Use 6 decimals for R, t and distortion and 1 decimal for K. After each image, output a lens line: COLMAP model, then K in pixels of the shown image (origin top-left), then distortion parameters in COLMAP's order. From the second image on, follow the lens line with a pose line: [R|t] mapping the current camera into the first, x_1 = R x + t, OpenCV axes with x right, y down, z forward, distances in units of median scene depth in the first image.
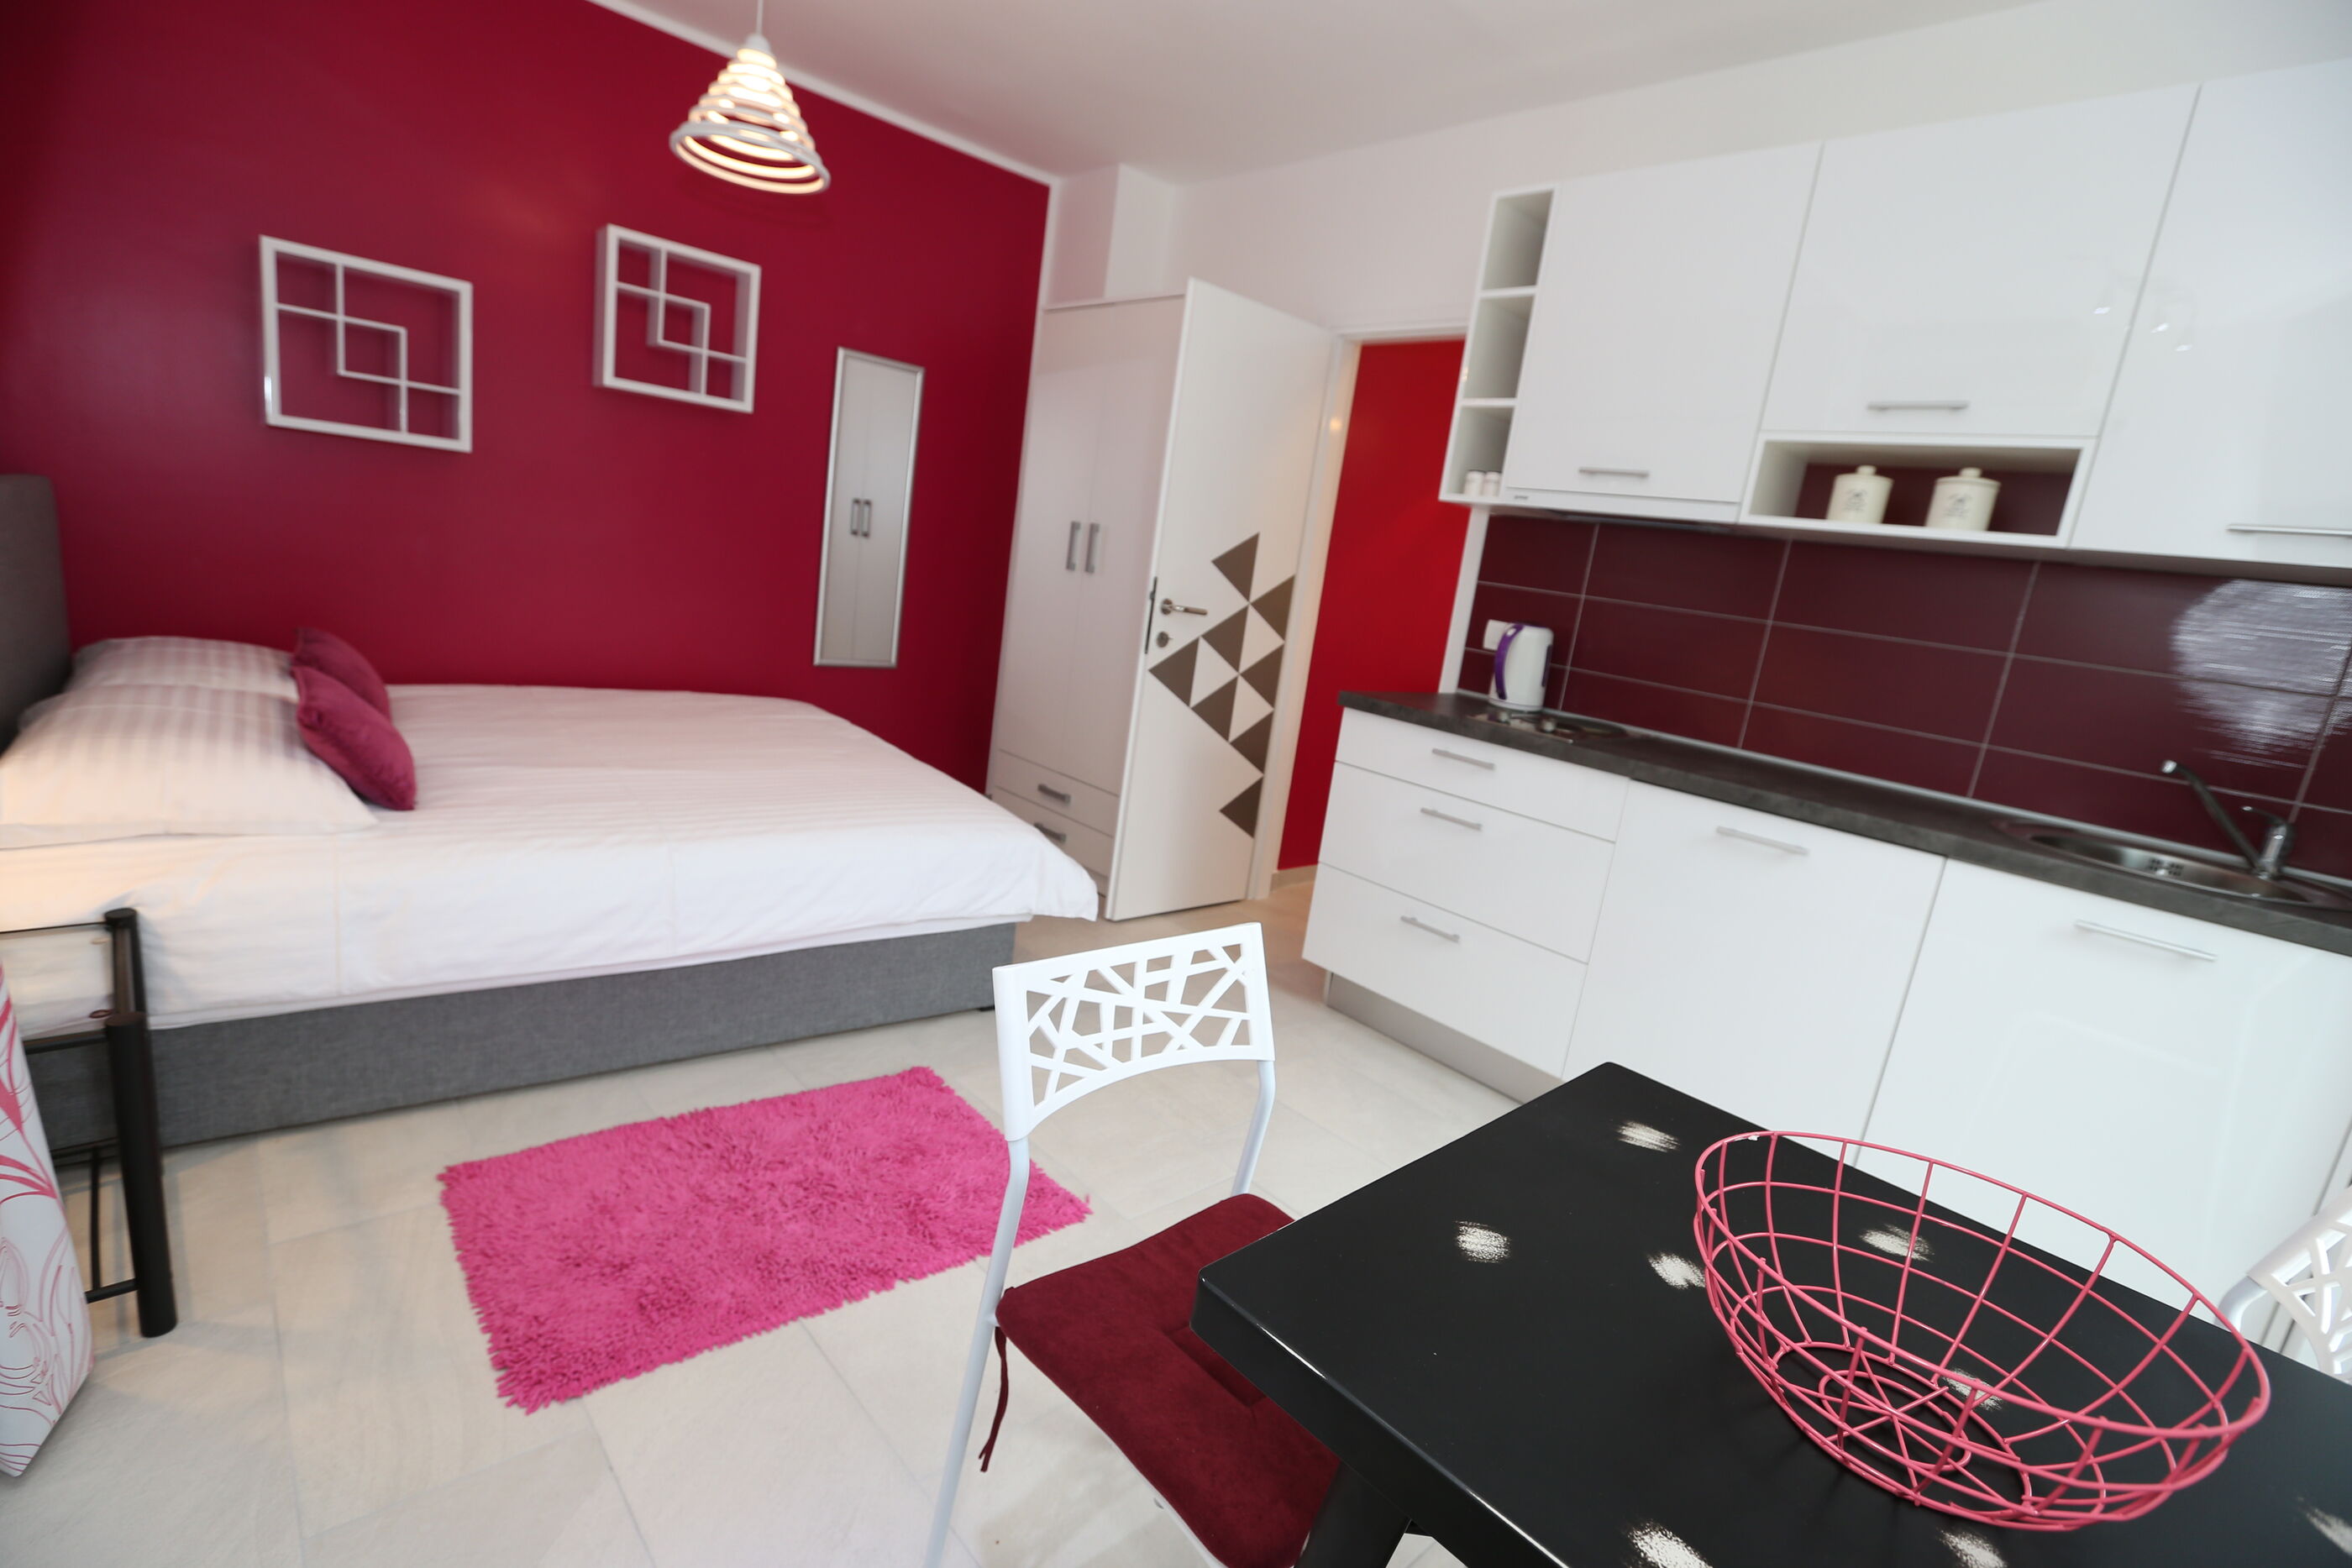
lens RADIAL K [[1125.0, 0, 1176.0], [0, 1125.0, 792.1], [0, 0, 1]] dist [-0.054469, 0.018922]
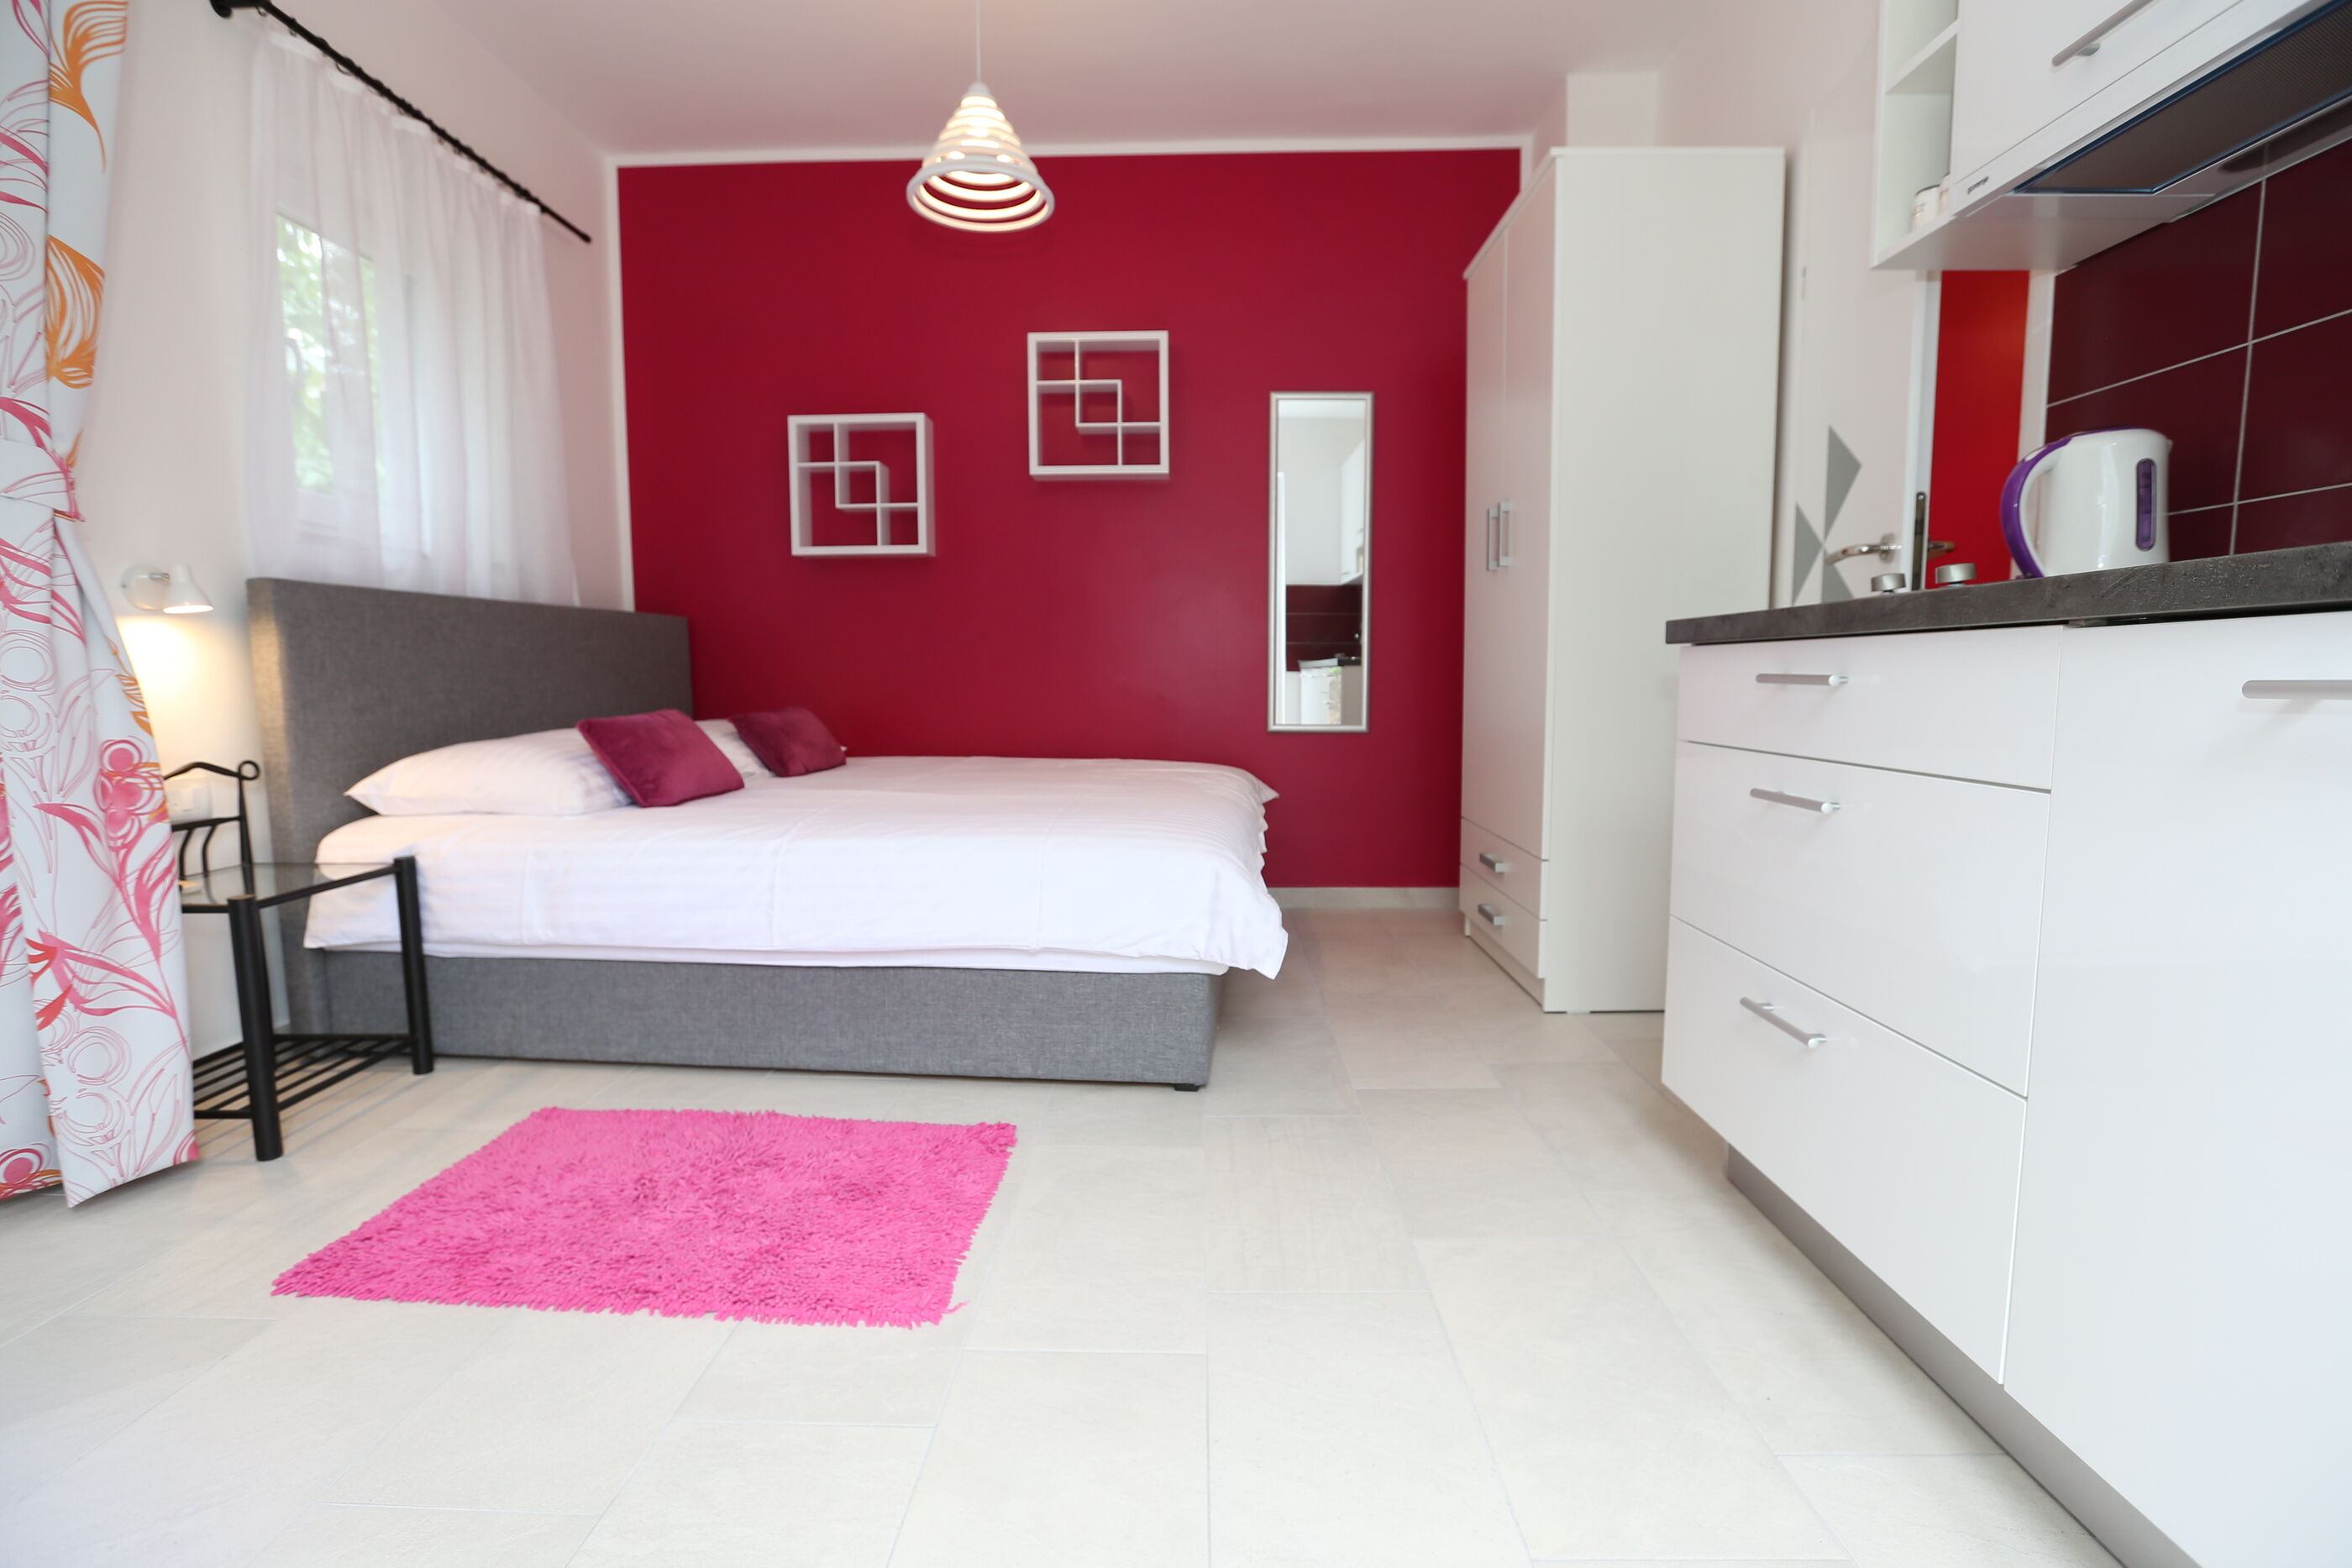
lens RADIAL K [[1143.8, 0, 1133.3], [0, 1143.8, 782.0], [0, 0, 1]] dist [-0.061006, 0.029099]
pose [[0.687512, -0.070108, -0.722781, 0.545887], [-0.055210, 0.987401, -0.148292, 0.144047], [0.724071, 0.141857, 0.674980, 0.580143]]
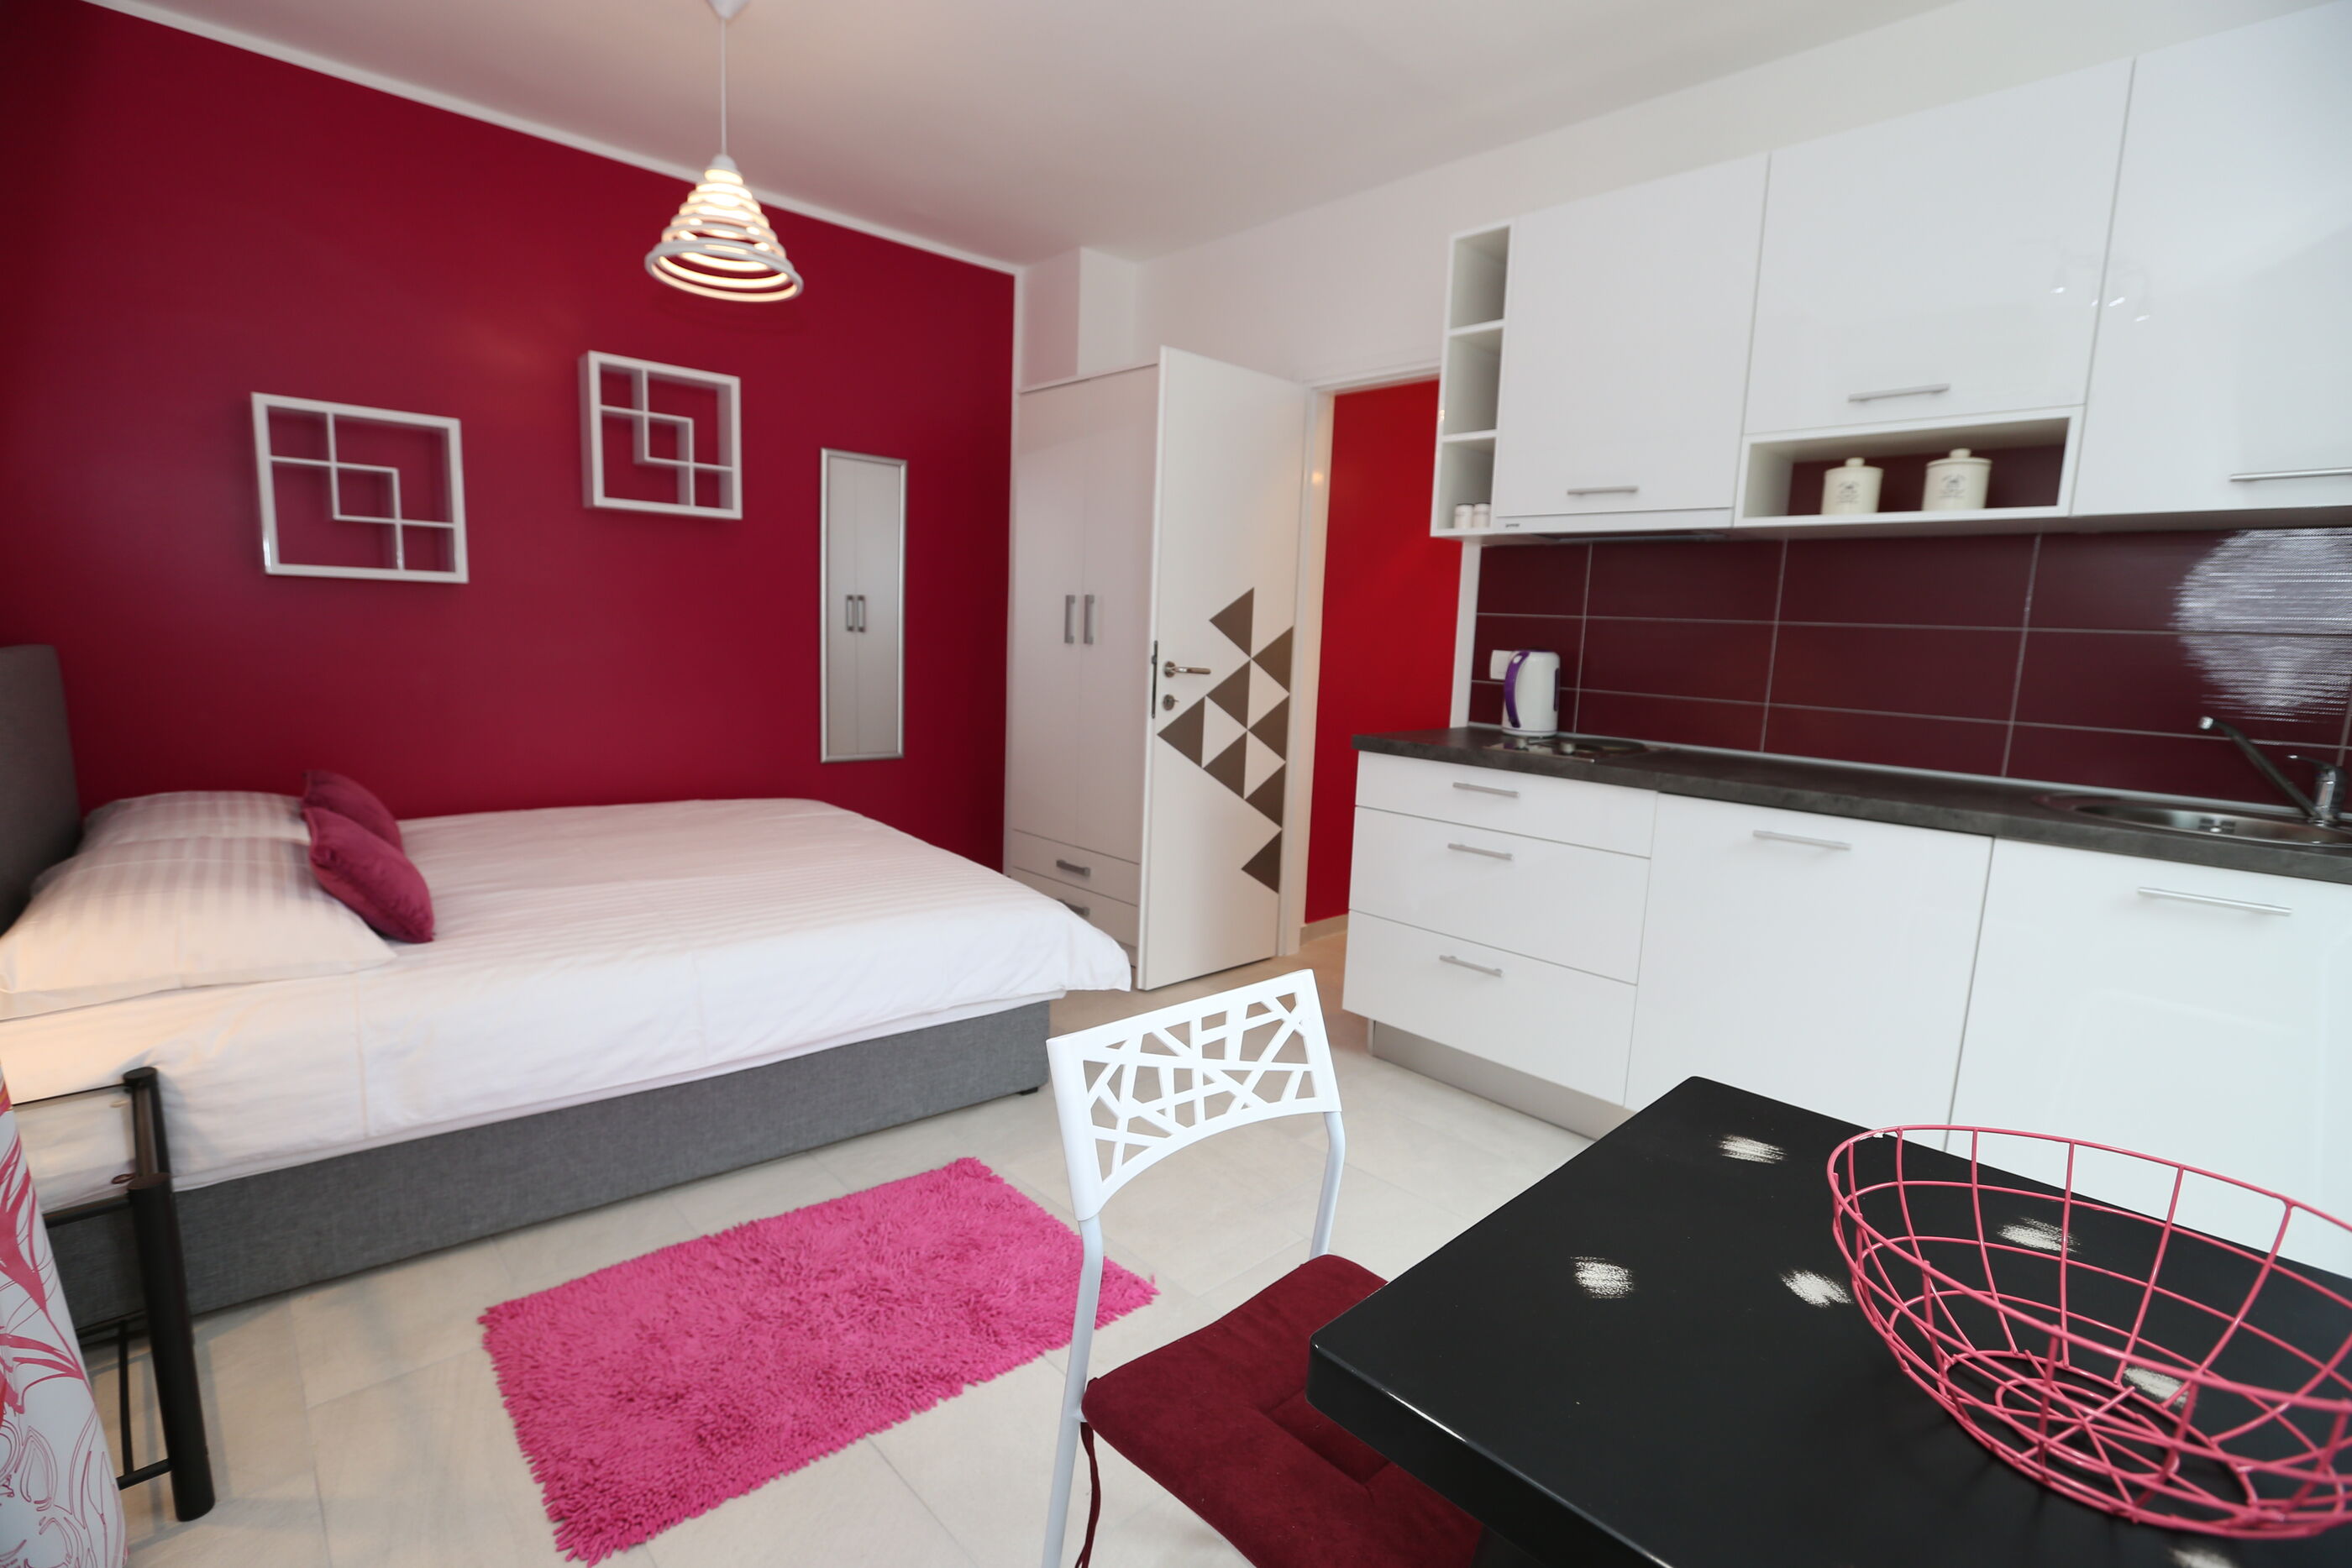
lens RADIAL K [[1124.0, 0, 1176.0], [0, 1124.0, 784.0], [0, 0, 1]] dist [-0.051036, 0.016703]
pose [[0.995298, -0.096832, -0.002322, -0.016145], [0.096446, 0.992981, -0.068465, 0.008614], [0.008935, 0.067919, 0.997651, 0.015450]]
